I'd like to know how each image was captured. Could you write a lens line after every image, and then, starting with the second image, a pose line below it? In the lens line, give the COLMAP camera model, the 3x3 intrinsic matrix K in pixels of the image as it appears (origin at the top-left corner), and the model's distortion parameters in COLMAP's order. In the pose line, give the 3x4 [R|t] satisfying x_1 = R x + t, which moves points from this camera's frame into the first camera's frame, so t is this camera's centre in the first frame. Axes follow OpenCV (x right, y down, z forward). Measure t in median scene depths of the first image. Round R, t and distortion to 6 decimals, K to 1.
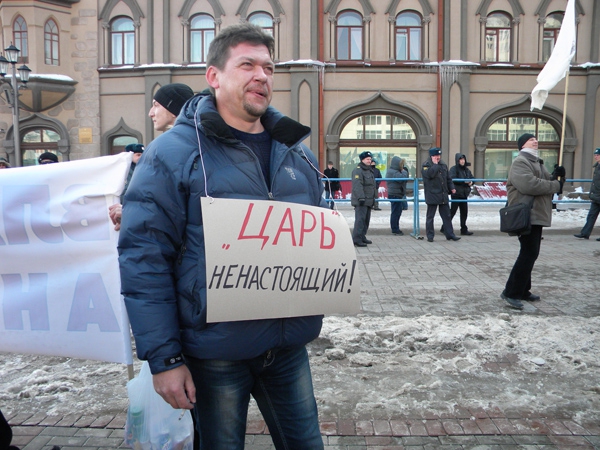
lens RADIAL K [[895.7, 0, 300.0], [0, 895.7, 225.0], [0, 0, 1]] dist [0.001350, 1.500407]
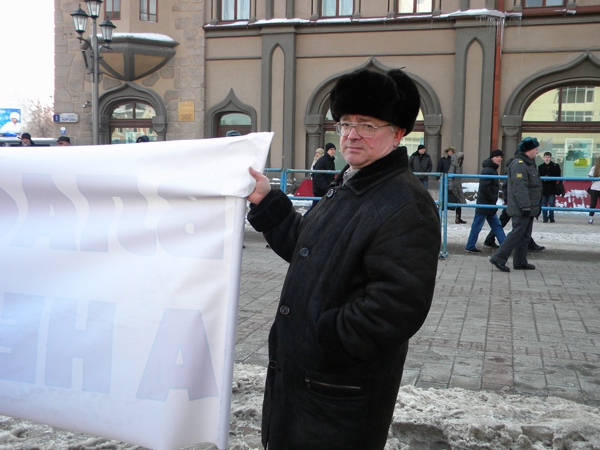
lens RADIAL K [[895.7, 0, 300.0], [0, 895.7, 225.0], [0, 0, 1]] dist [0.001350, 1.500407]
pose [[0.962146, 0.051213, -0.267680, 0.074422], [-0.049047, 0.998687, 0.014776, -0.015928], [0.268086, -0.001088, 0.963394, 0.268376]]
